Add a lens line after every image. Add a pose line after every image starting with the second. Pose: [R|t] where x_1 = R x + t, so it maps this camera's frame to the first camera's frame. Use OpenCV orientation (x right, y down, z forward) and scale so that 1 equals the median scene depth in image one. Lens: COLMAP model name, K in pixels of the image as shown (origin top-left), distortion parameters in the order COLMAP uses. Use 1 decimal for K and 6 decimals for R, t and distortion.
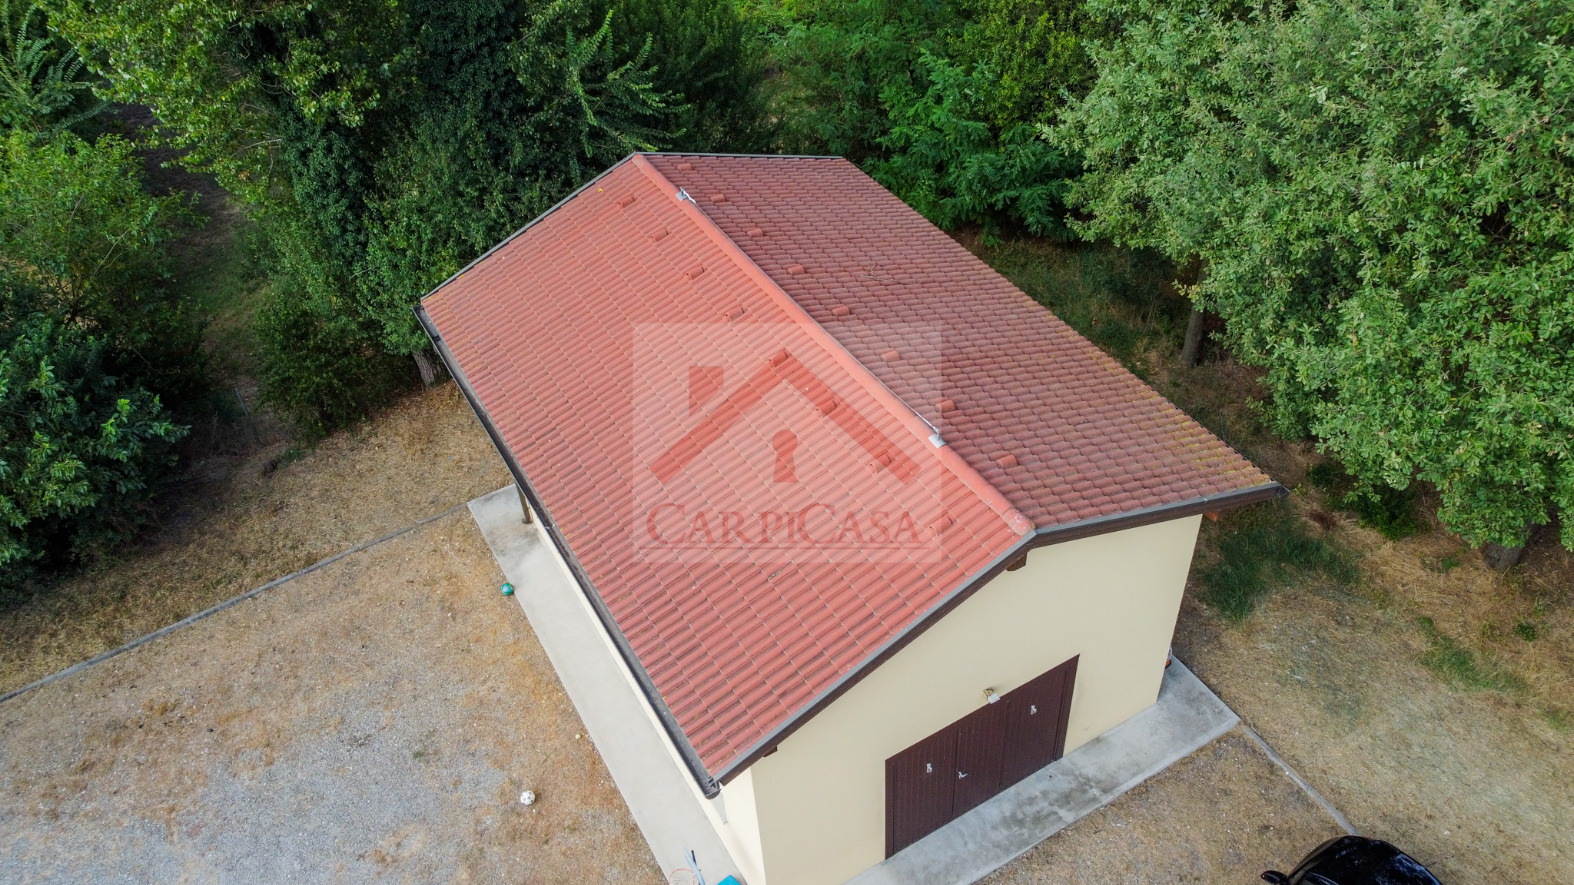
lens RADIAL K [[1194.4, 0, 787.0], [0, 1194.4, 442.5], [0, 0, 1]] dist [0.000869, -0.002162]
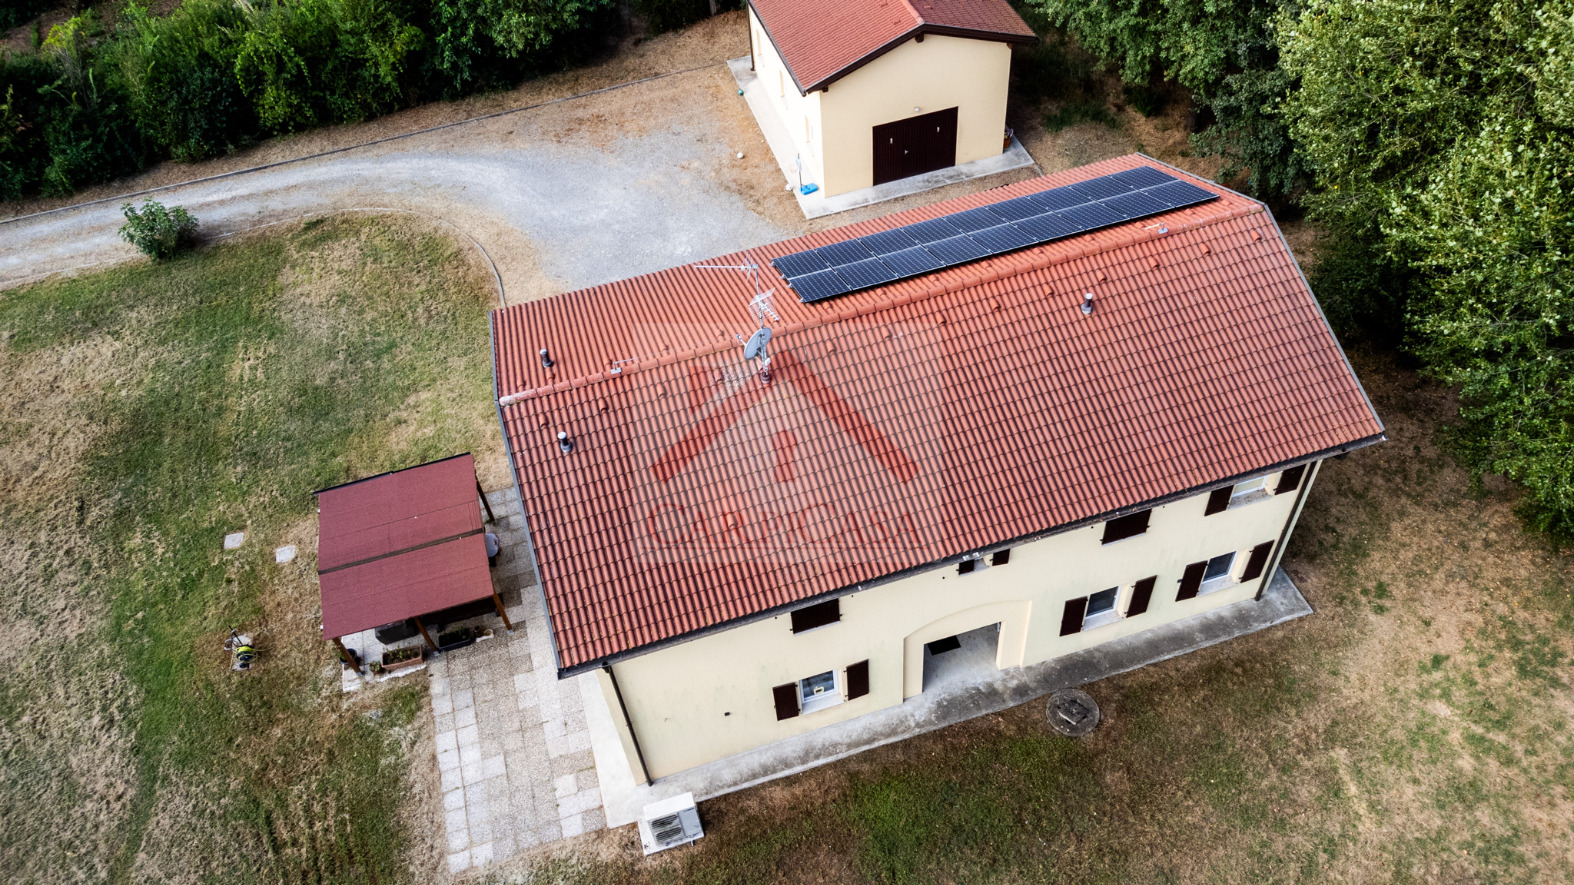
lens RADIAL K [[1178.9, 0, 787.0], [0, 1178.9, 442.5], [0, 0, 1]] dist [0.051036, 0.001347]
pose [[0.974777, 0.159857, -0.155742, 0.346959], [-0.138601, 0.980550, 0.138966, 0.506219], [0.174927, -0.113875, 0.977974, -1.418685]]
